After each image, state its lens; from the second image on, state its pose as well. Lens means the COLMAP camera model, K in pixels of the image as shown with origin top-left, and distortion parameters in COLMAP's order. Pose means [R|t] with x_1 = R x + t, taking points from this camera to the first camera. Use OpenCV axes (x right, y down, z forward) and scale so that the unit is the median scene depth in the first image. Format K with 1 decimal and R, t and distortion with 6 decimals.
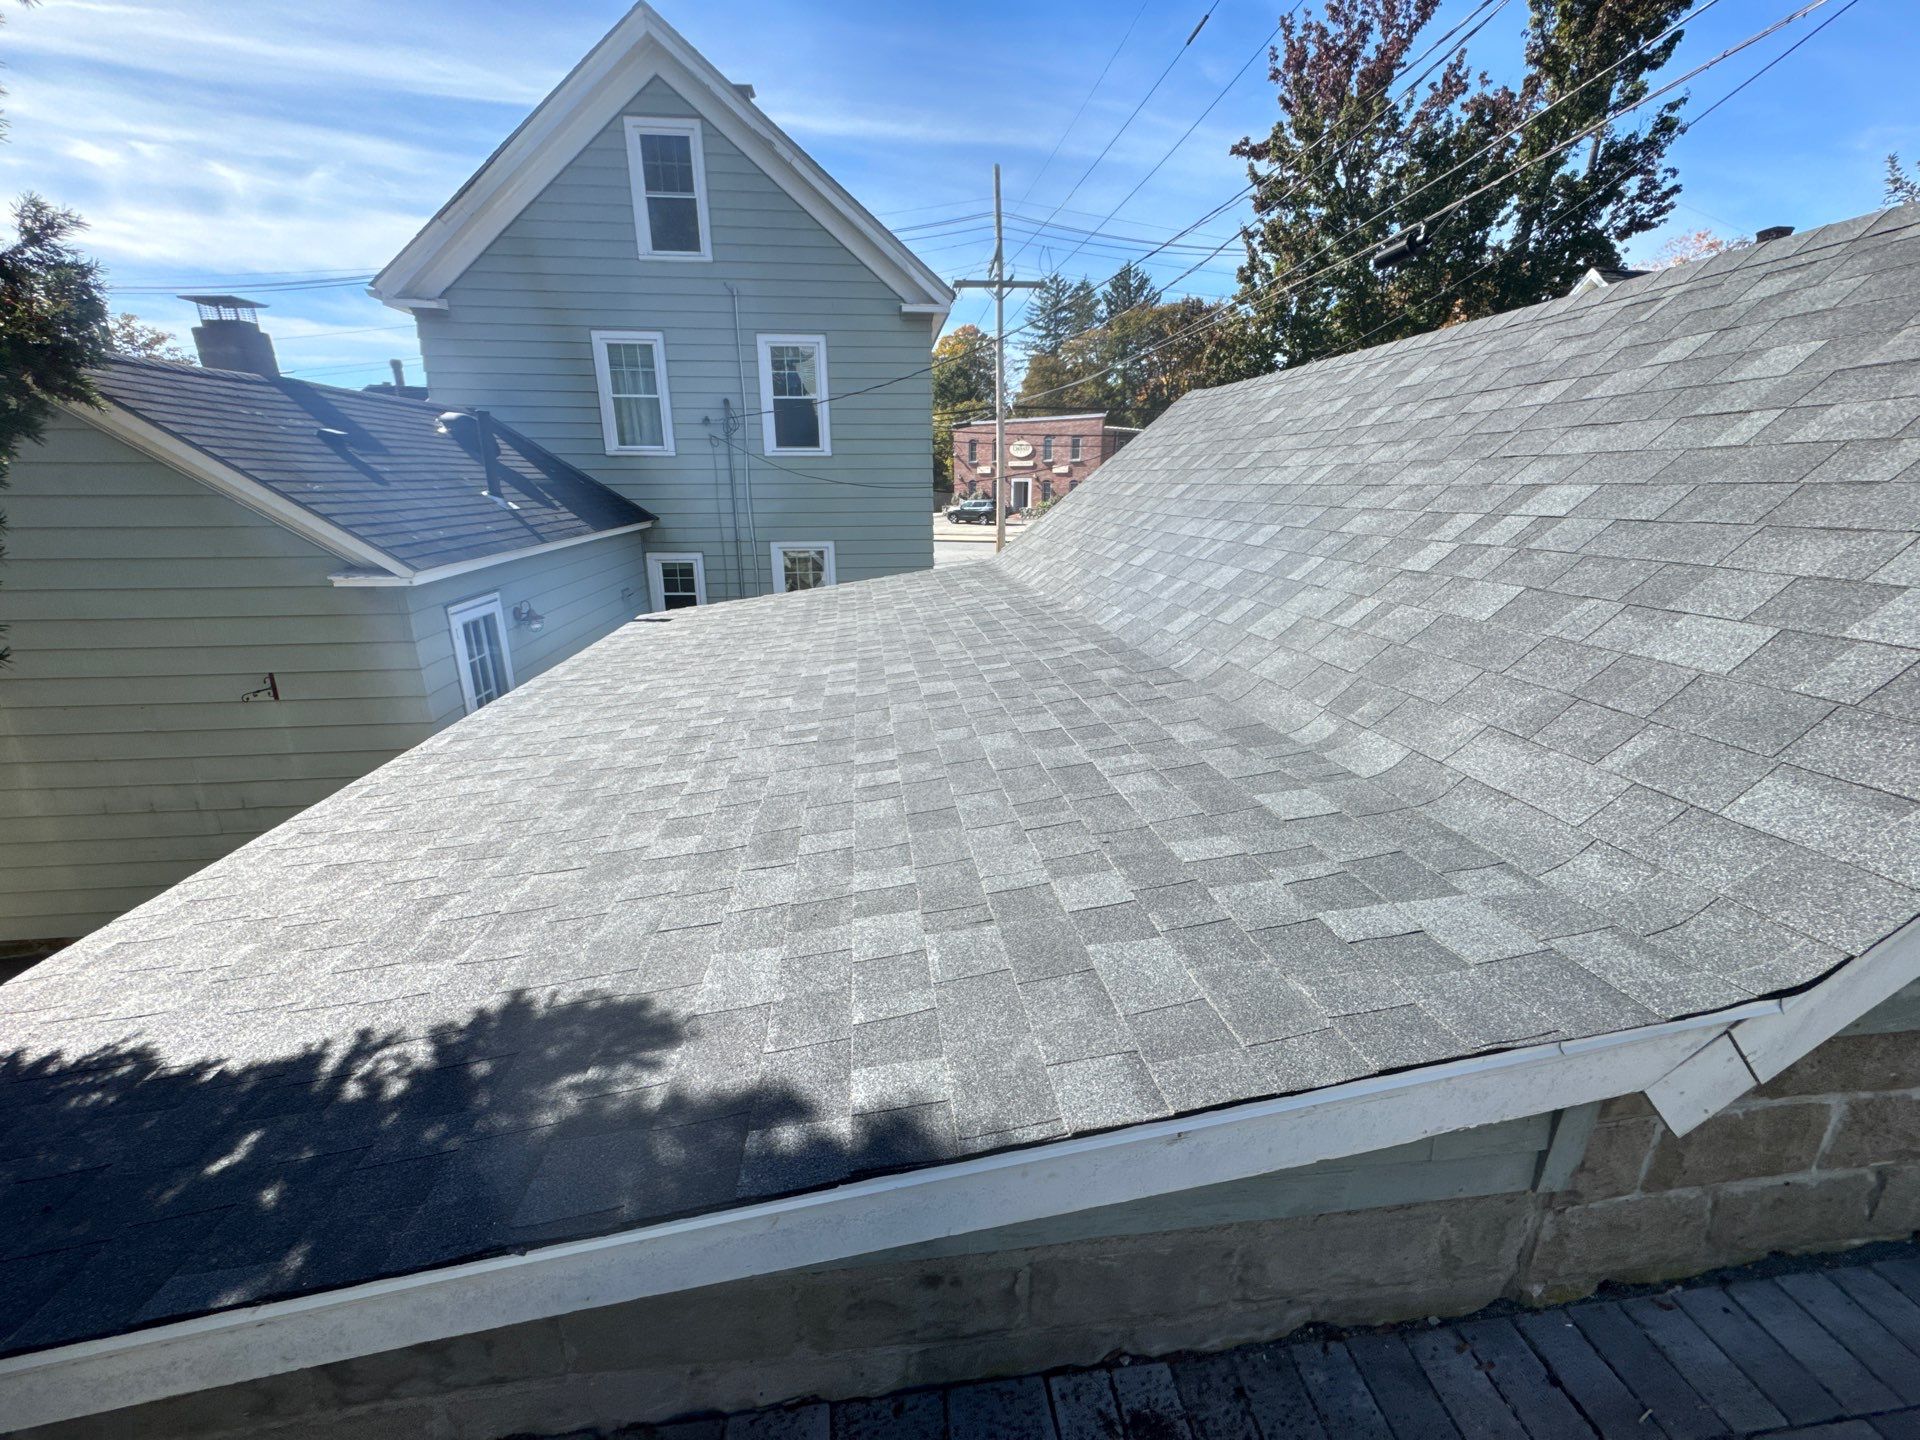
lens RADIAL K [[770.8, 0, 960.8], [0, 770.8, 716.2], [0, 0, 1]] dist [-0.001785, 0.000595]
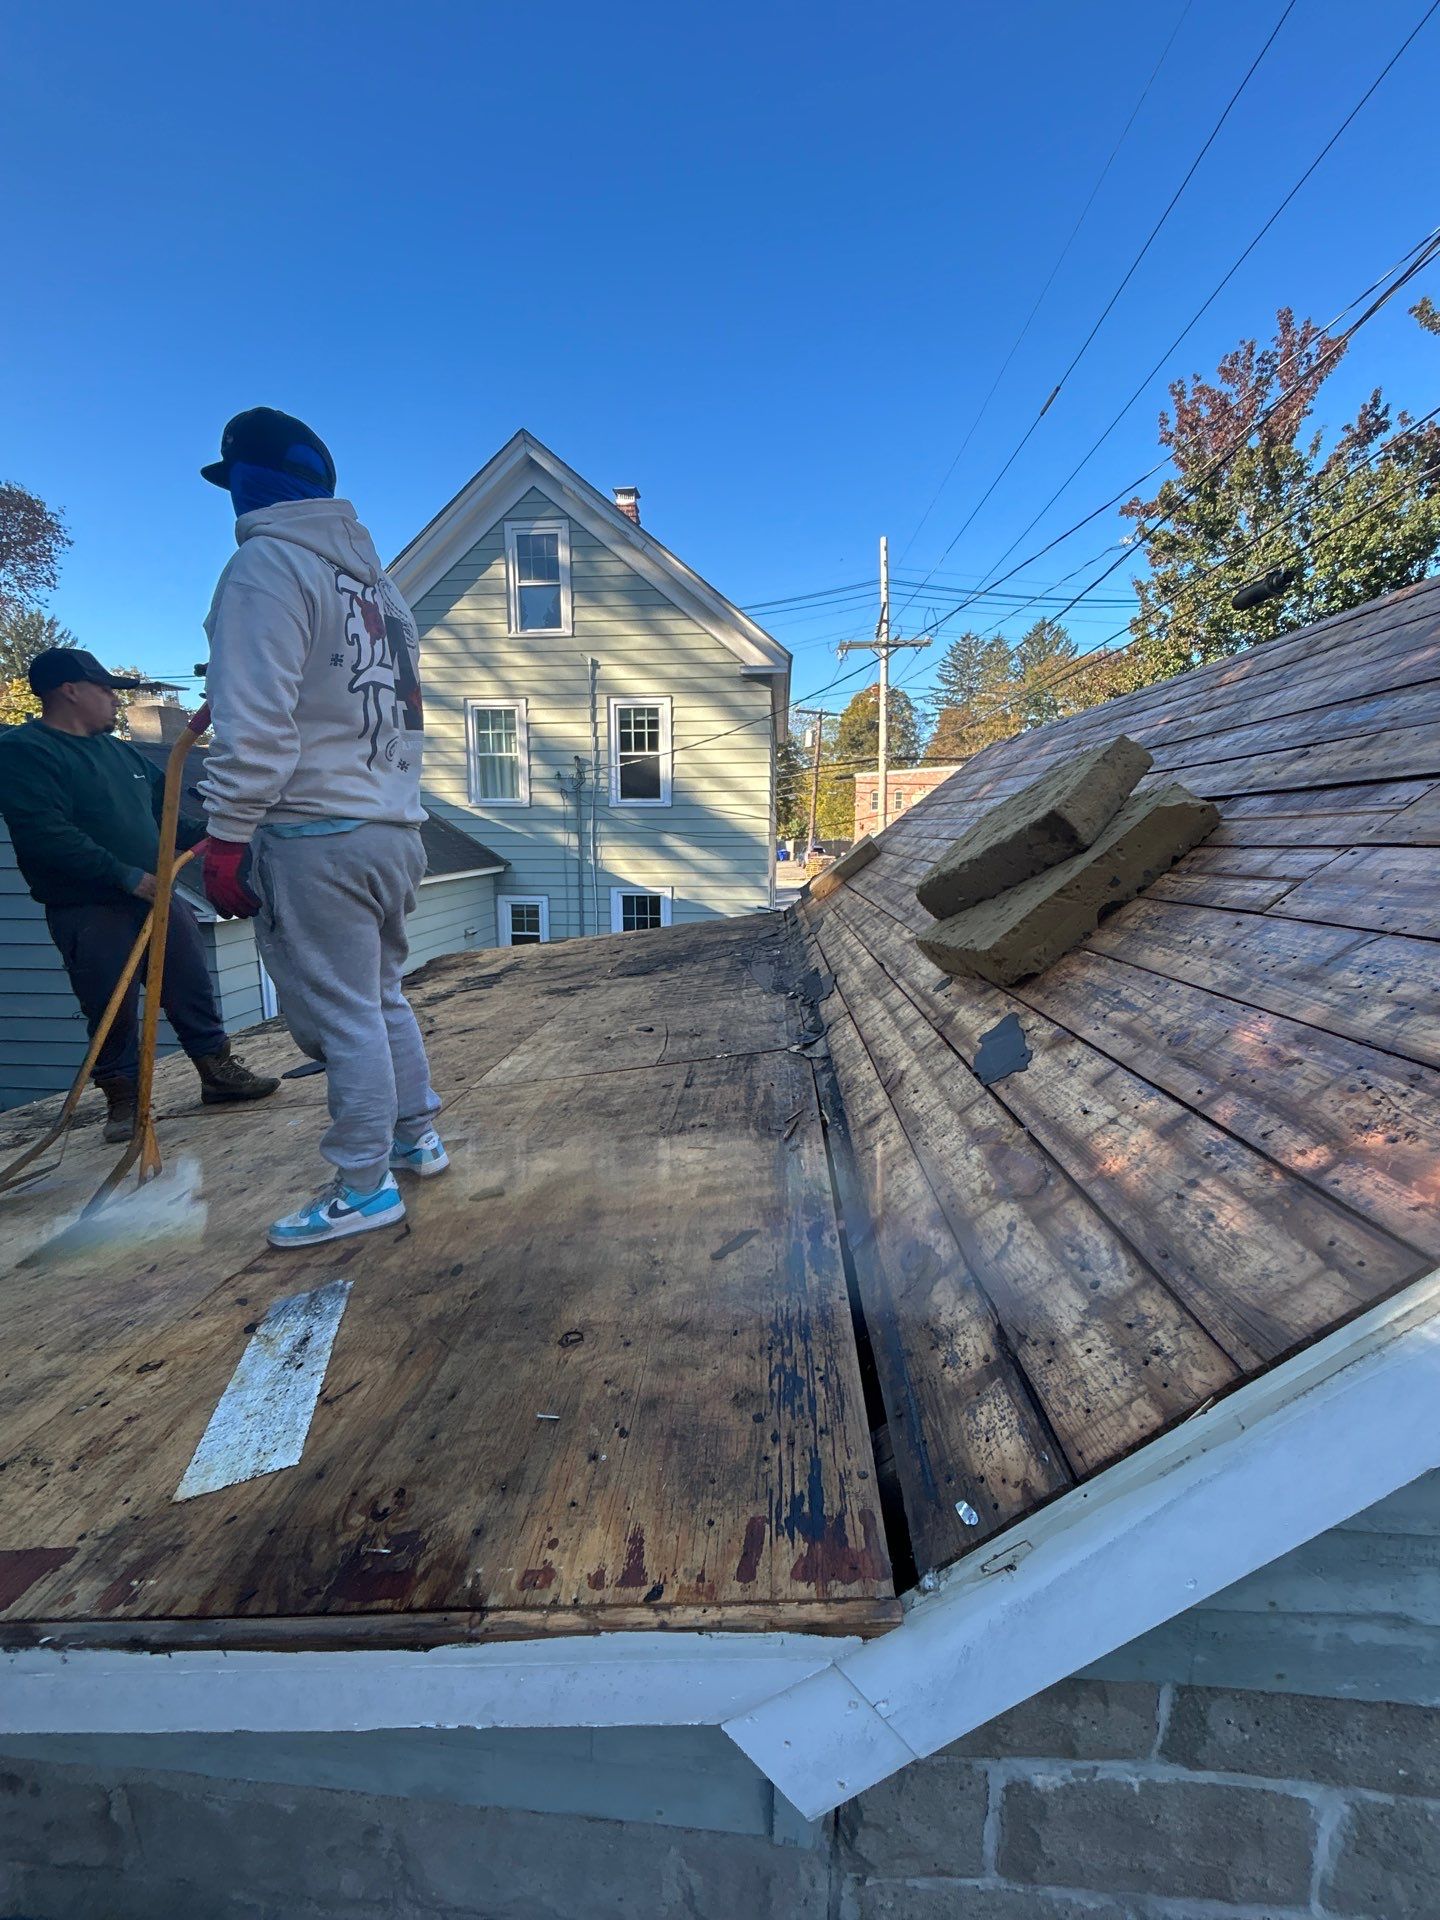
lens RADIAL K [[770.8, 0, 718.8], [0, 770.8, 955.0], [0, 0, 1]] dist [-0.001785, 0.000595]
pose [[0.980320, 0.032738, -0.194681, 0.102127], [-0.058419, 0.990094, -0.127676, -0.010029], [0.188572, 0.136536, 0.972522, 0.026814]]
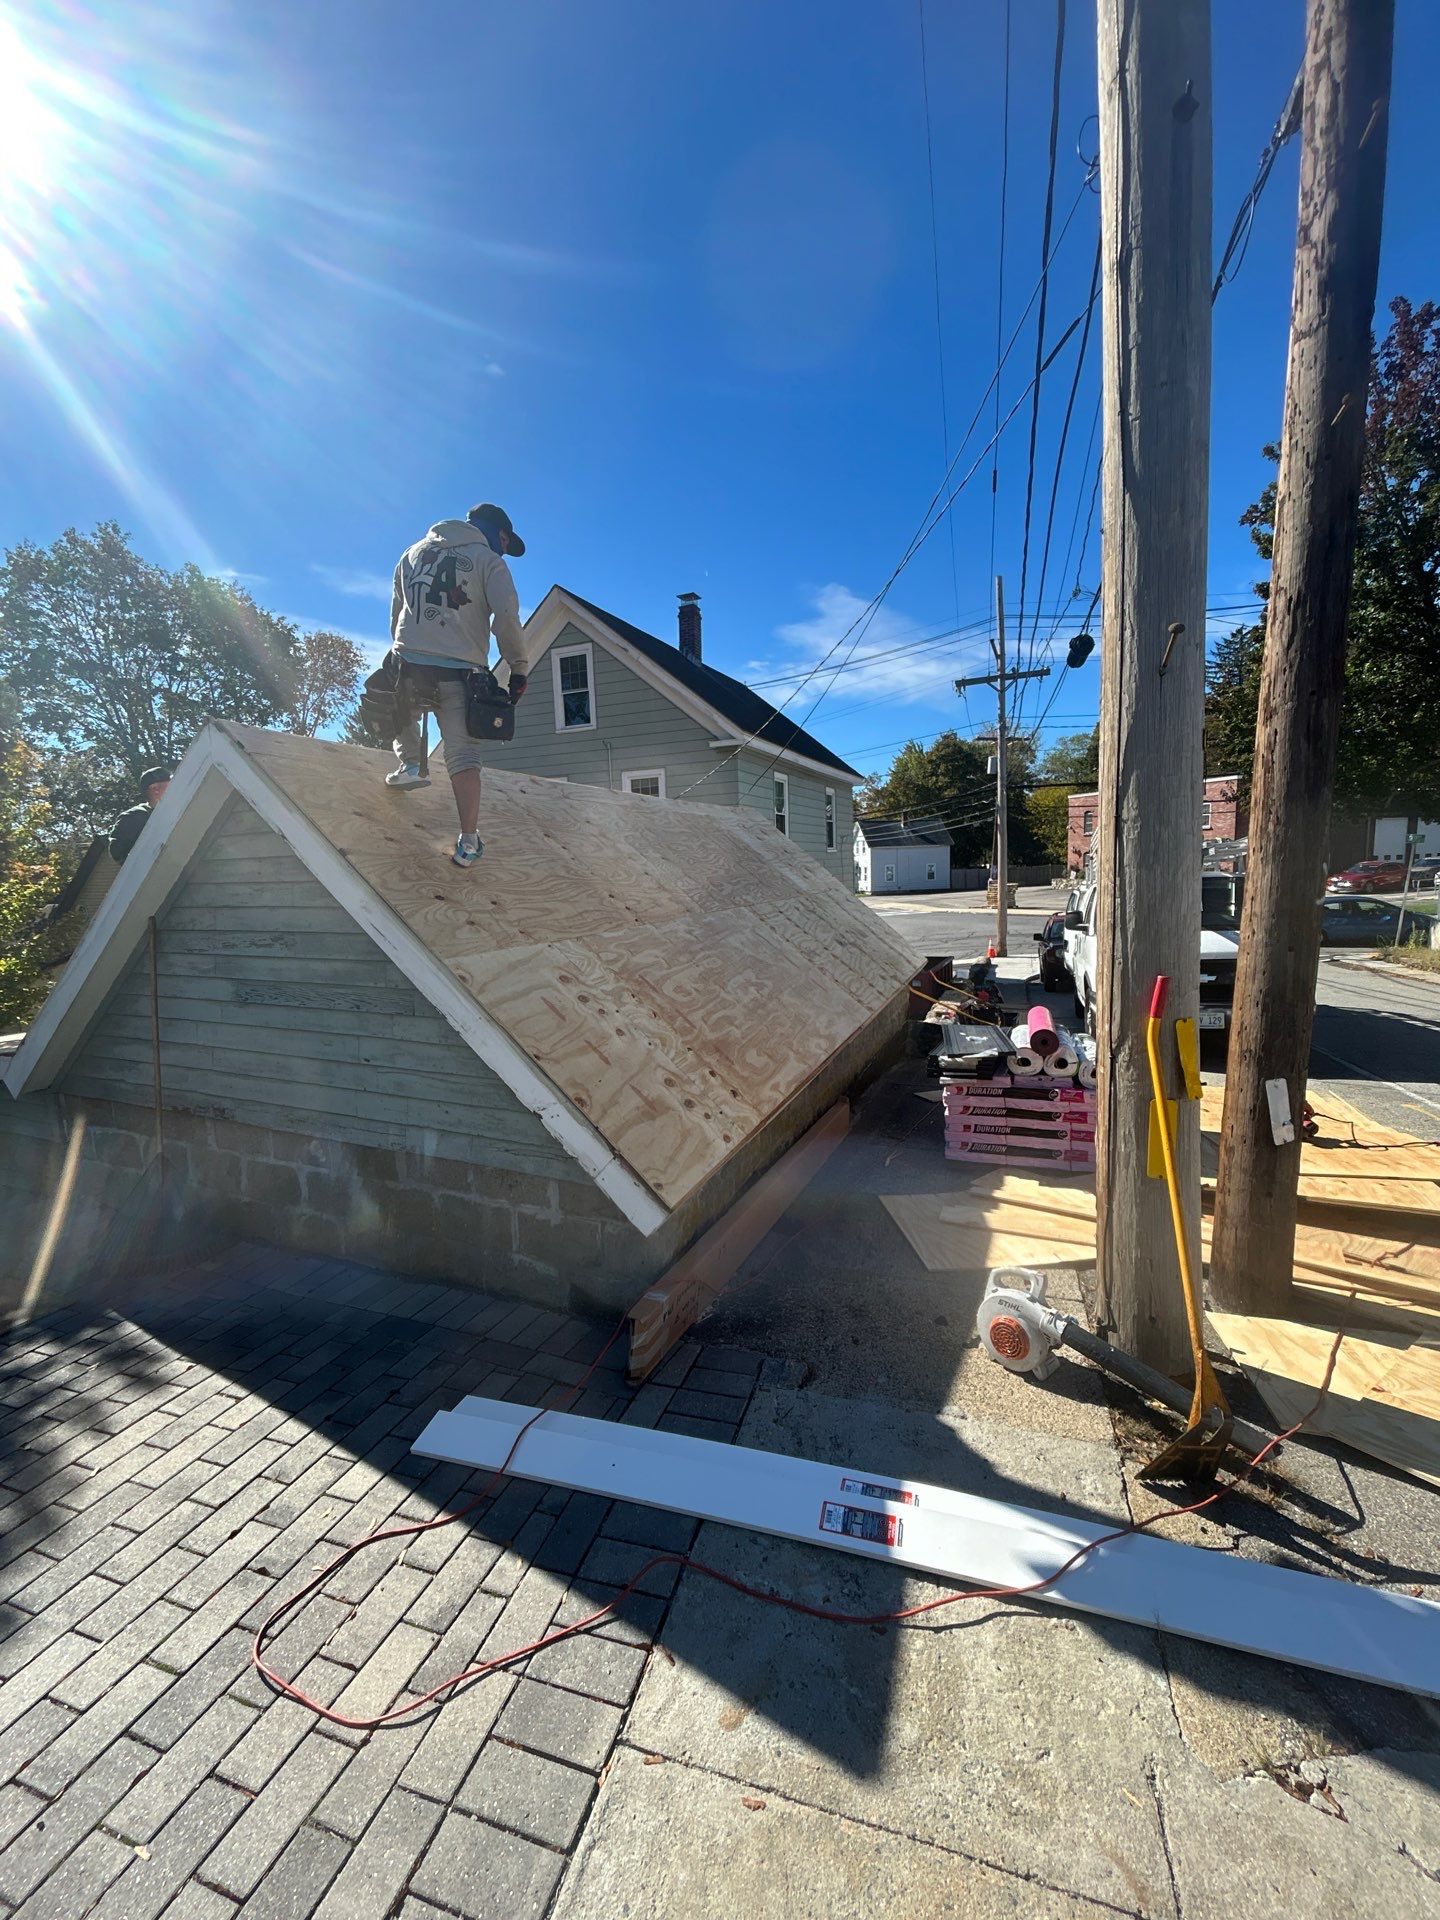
lens RADIAL K [[777.6, 0, 722.3], [0, 777.6, 951.4], [0, 0, 1]] dist [-0.010152, 0.000036]
pose [[0.866269, 0.029264, -0.498720, 0.561030], [-0.114952, 0.983172, -0.141980, 0.003151], [0.486173, 0.180322, 0.855056, -0.053812]]
